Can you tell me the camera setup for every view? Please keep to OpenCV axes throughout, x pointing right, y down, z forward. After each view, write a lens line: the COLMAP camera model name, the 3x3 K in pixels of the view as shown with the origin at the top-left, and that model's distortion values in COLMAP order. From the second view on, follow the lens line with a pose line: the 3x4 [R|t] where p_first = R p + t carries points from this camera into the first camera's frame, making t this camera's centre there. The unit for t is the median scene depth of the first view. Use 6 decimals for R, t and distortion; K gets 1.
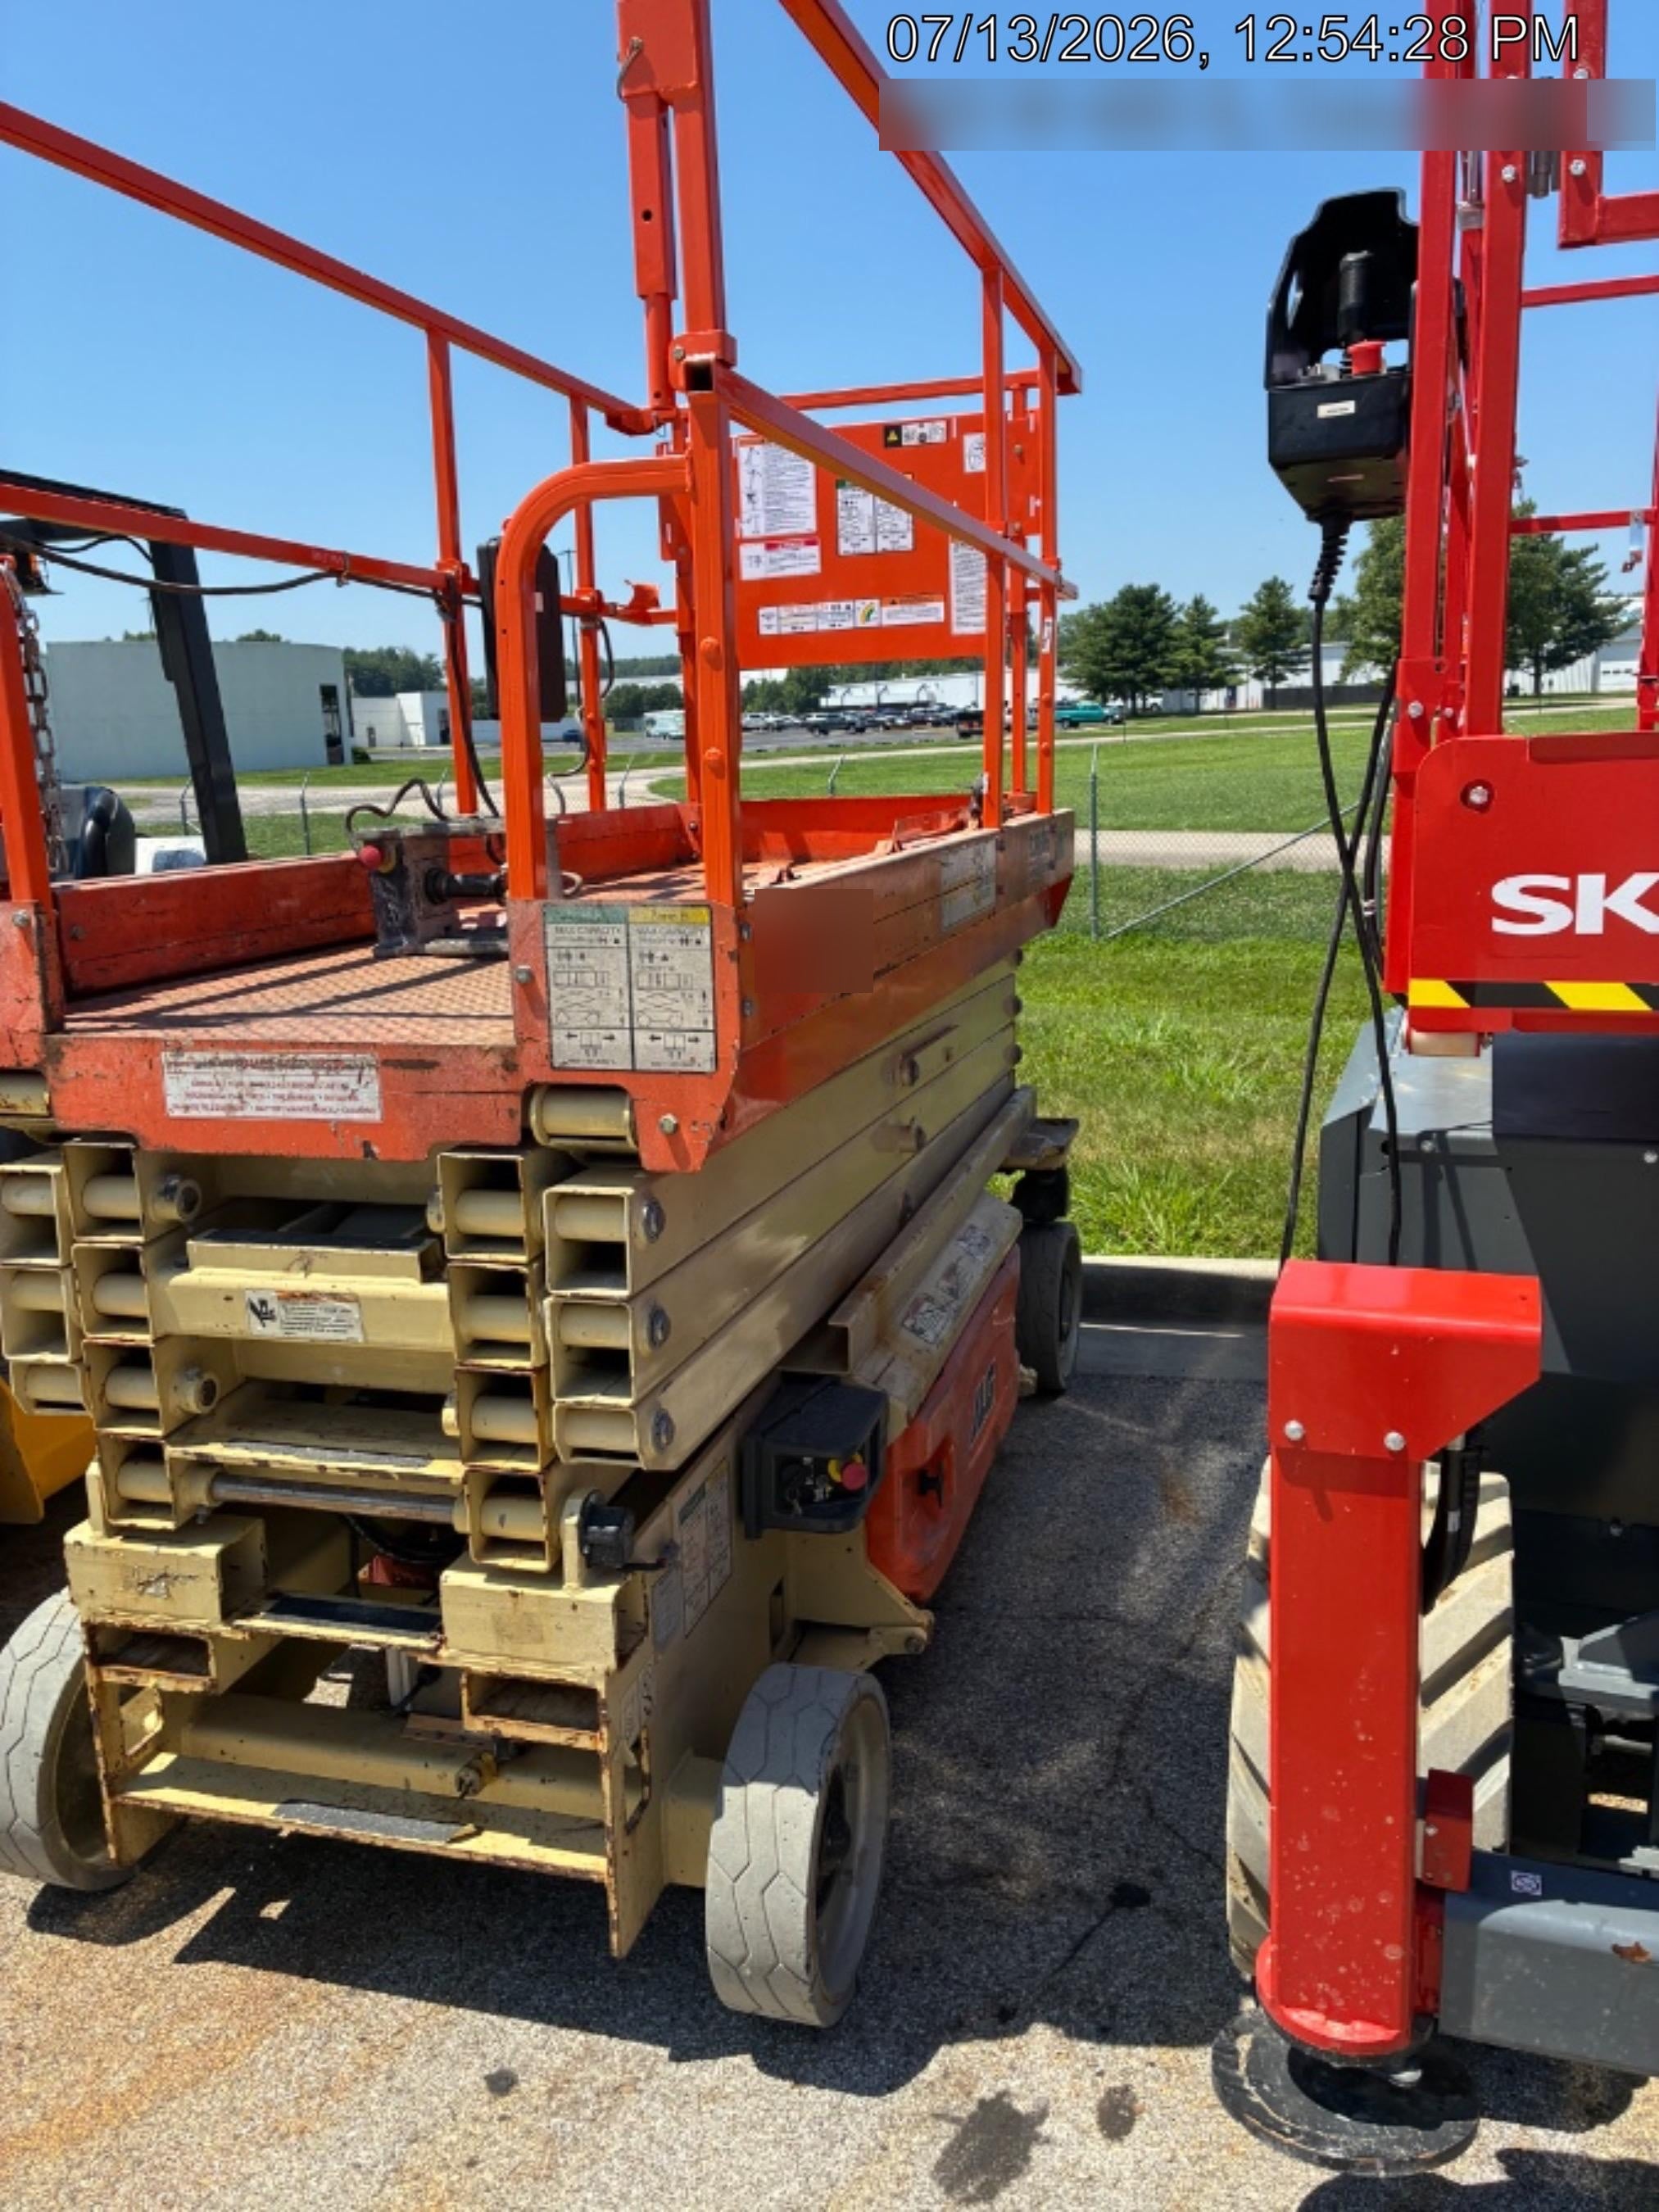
lens RADIAL K [[1665.3, 0, 819.1], [0, 1665.3, 1086.3], [0, 0, 1]] dist [0.027108, -0.011374]
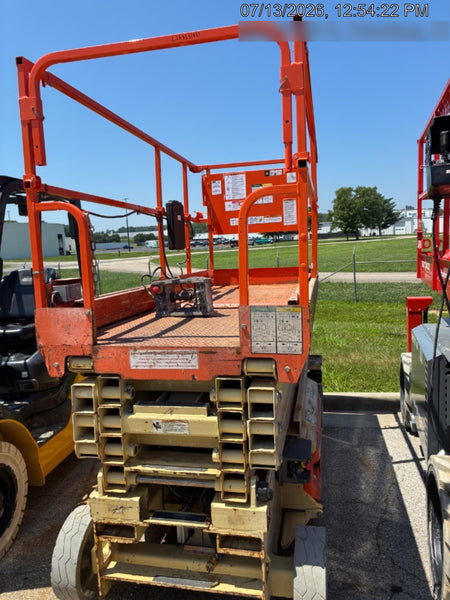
lens RADIAL K [[451.7, 0, 222.2], [0, 451.7, 294.7], [0, 0, 1]] dist [0.027108, -0.011374]
pose [[0.997725, -0.015325, 0.065648, -0.252279], [0.021874, 0.994723, -0.100235, -0.035272], [-0.063765, 0.101443, 0.992796, 0.045148]]
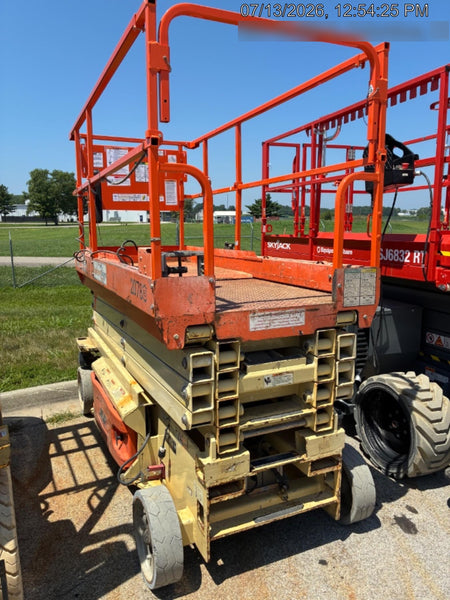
lens RADIAL K [[452.3, 0, 214.2], [0, 452.3, 297.2], [0, 0, 1]] dist [0.022992, -0.004342]
pose [[0.764507, -0.067572, 0.641064, -1.044960], [0.106783, 0.994026, -0.022569, -0.041359], [-0.635710, 0.085708, 0.767155, 0.273547]]
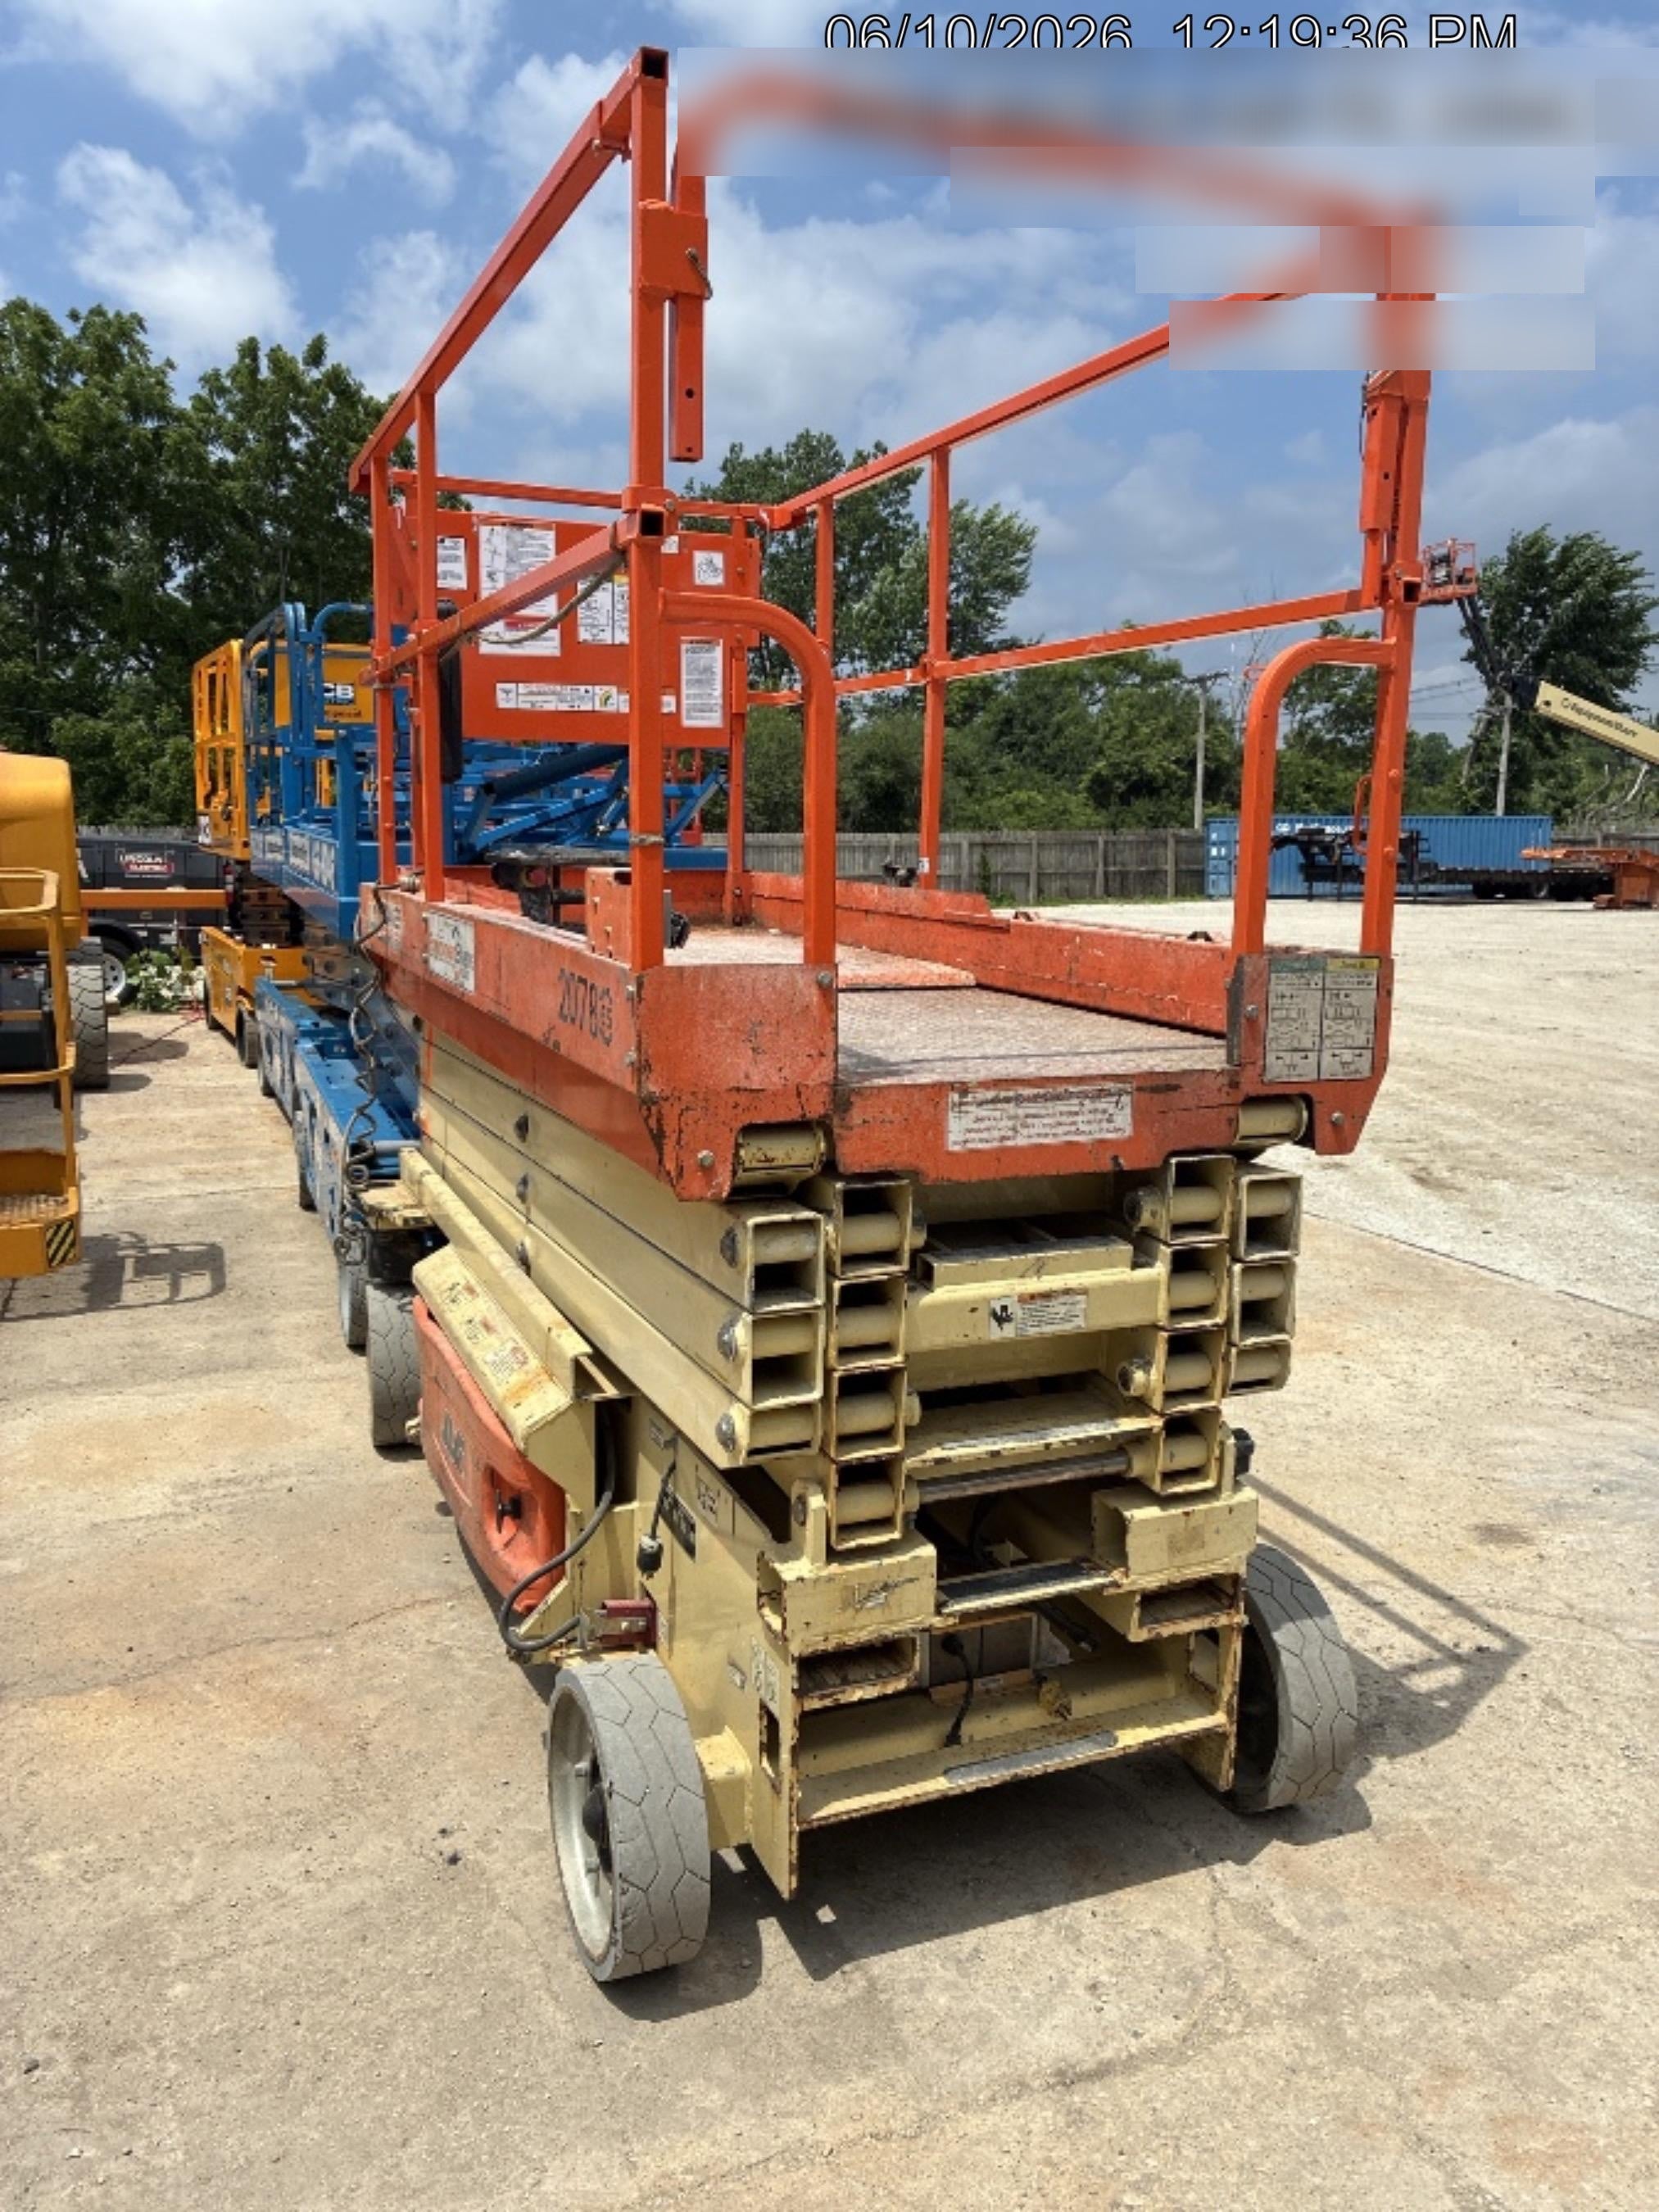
lens RADIAL K [[1665.3, 0, 819.1], [0, 1665.3, 1086.3], [0, 0, 1]] dist [0.027108, -0.011374]
pose [[0.777398, -0.055124, 0.626589, -1.113842], [0.080464, 0.996683, -0.012148, -0.018398], [-0.623842, 0.059862, 0.779255, 0.177409]]
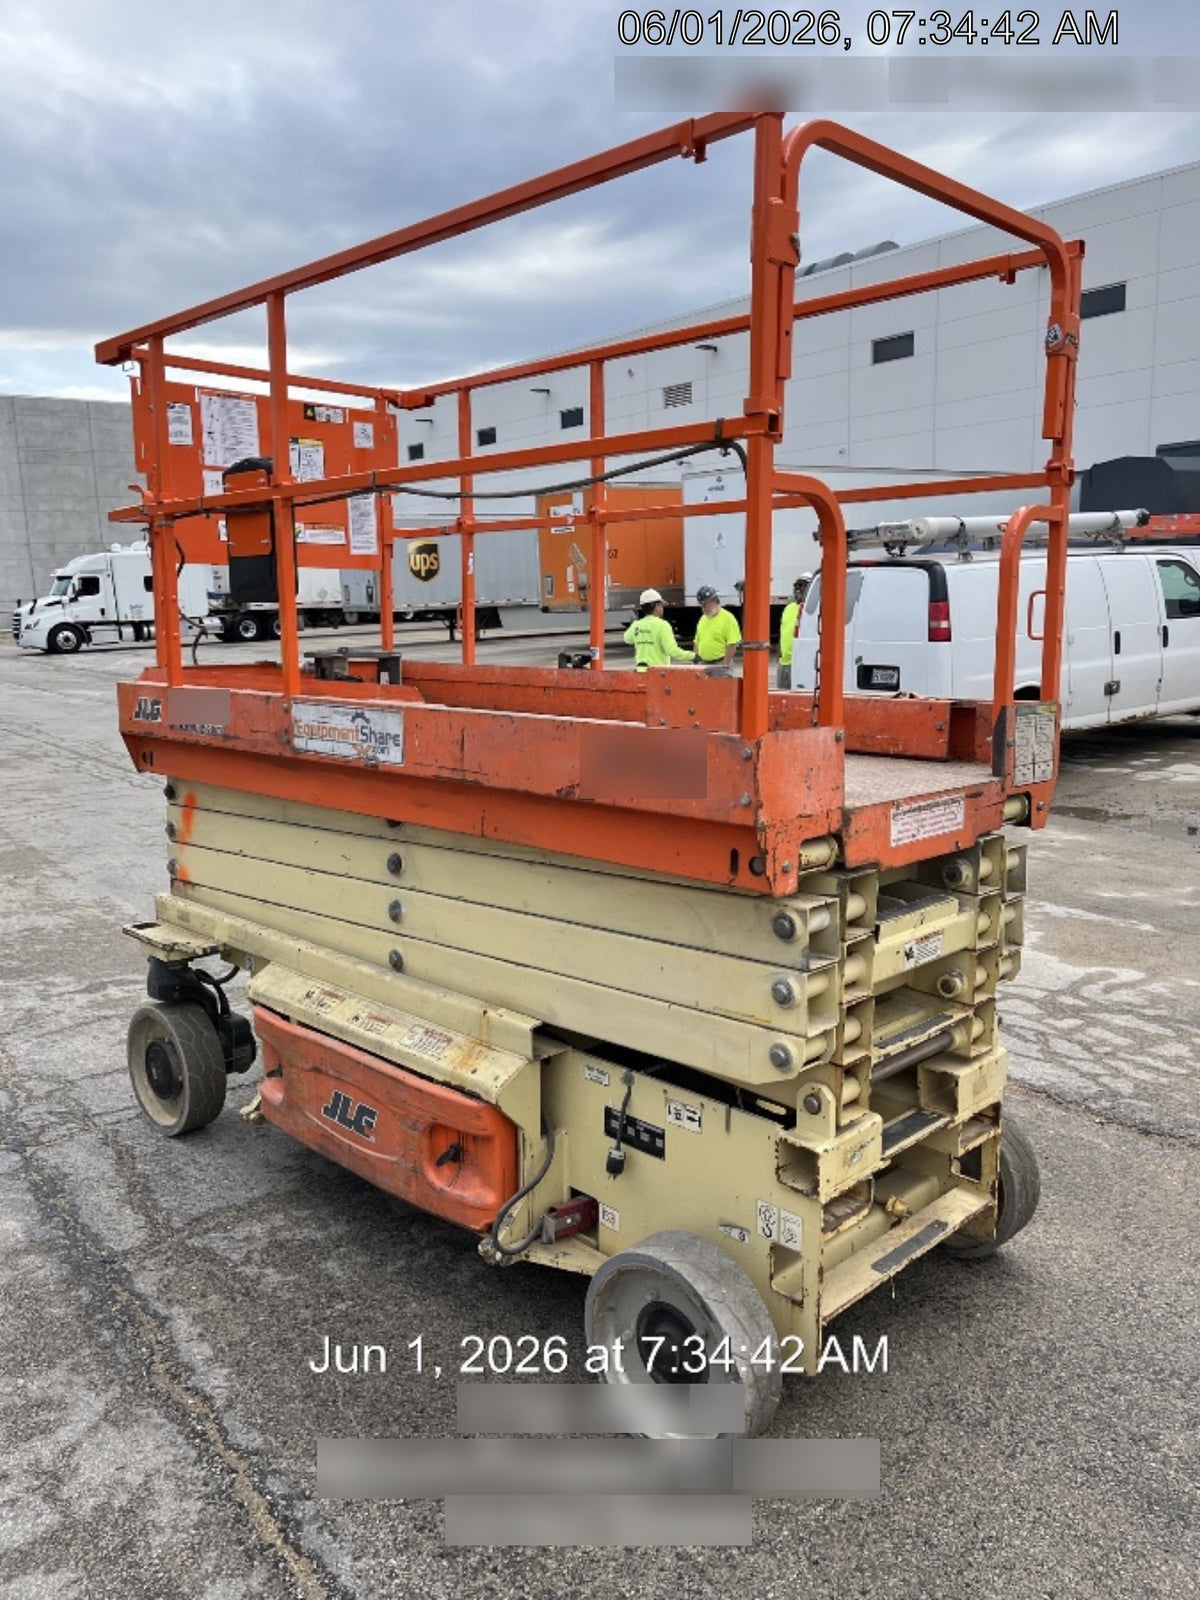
lens RADIAL K [[1206.7, 0, 600.0], [0, 1206.7, 800.0], [0, 0, 1]] dist [0.028232, -0.000683]
pose [[0.476270, -0.100307, 0.873559, -1.524316], [0.156526, 0.987276, 0.028026, -0.104404], [-0.865255, 0.123387, 0.485911, 0.638774]]
